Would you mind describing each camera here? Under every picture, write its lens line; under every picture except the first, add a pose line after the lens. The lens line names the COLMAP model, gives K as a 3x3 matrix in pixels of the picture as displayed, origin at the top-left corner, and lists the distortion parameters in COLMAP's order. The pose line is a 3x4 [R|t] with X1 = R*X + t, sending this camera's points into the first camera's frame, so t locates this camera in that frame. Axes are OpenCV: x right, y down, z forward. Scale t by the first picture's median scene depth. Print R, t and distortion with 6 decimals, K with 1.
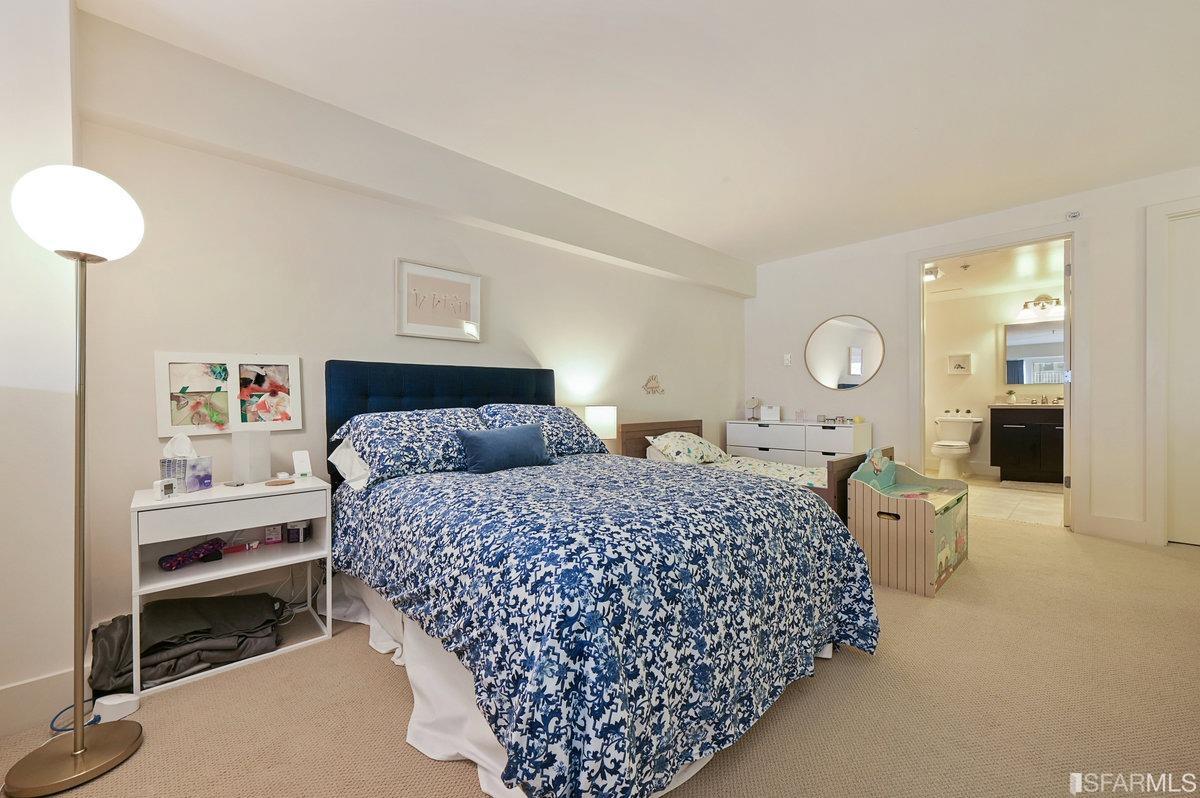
lens RADIAL K [[472.9, 0, 593.5], [0, 472.9, 397.2], [0, 0, 1]] dist [-0.002152, -0.000092]
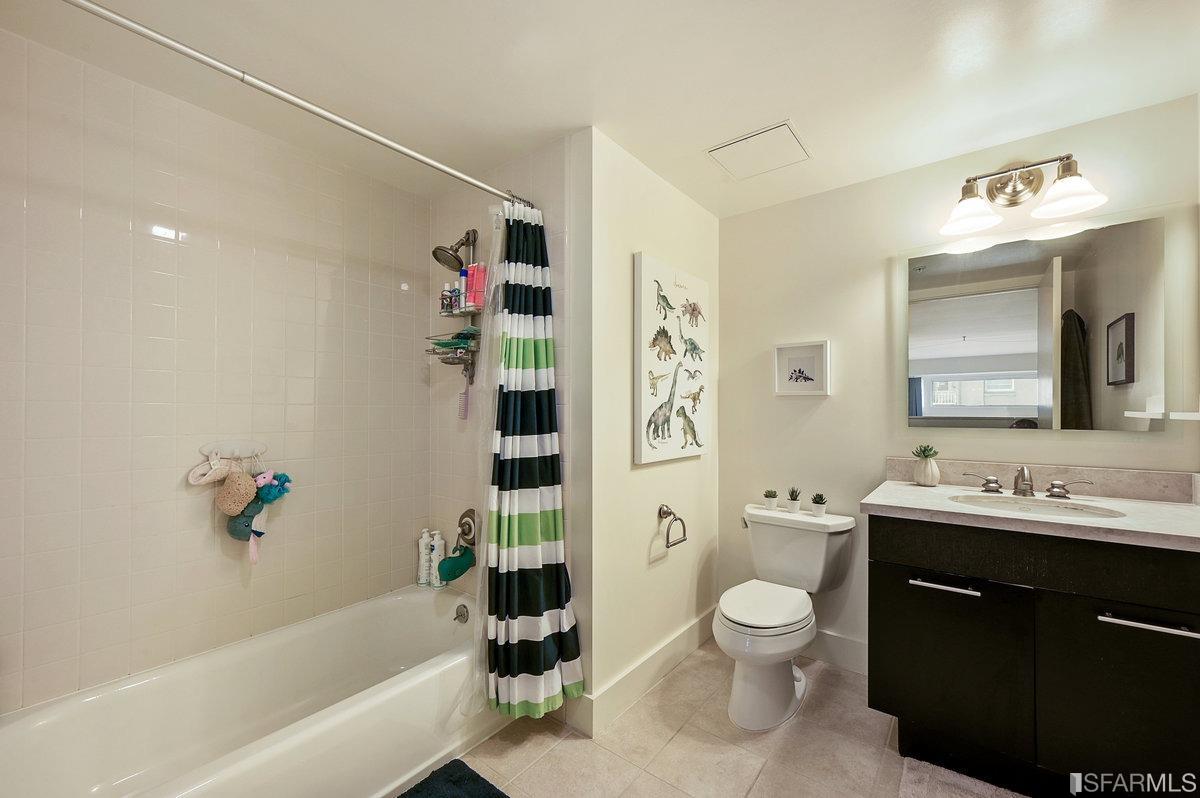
lens RADIAL K [[472.9, 0, 596.3], [0, 472.9, 403.6], [0, 0, 1]] dist [-0.002152, -0.000092]
pose [[0.990881, 0.012348, 0.134172, 0.357698], [-0.010503, 0.999840, -0.014448, -0.022460], [-0.134329, 0.012907, 0.990853, 0.412033]]
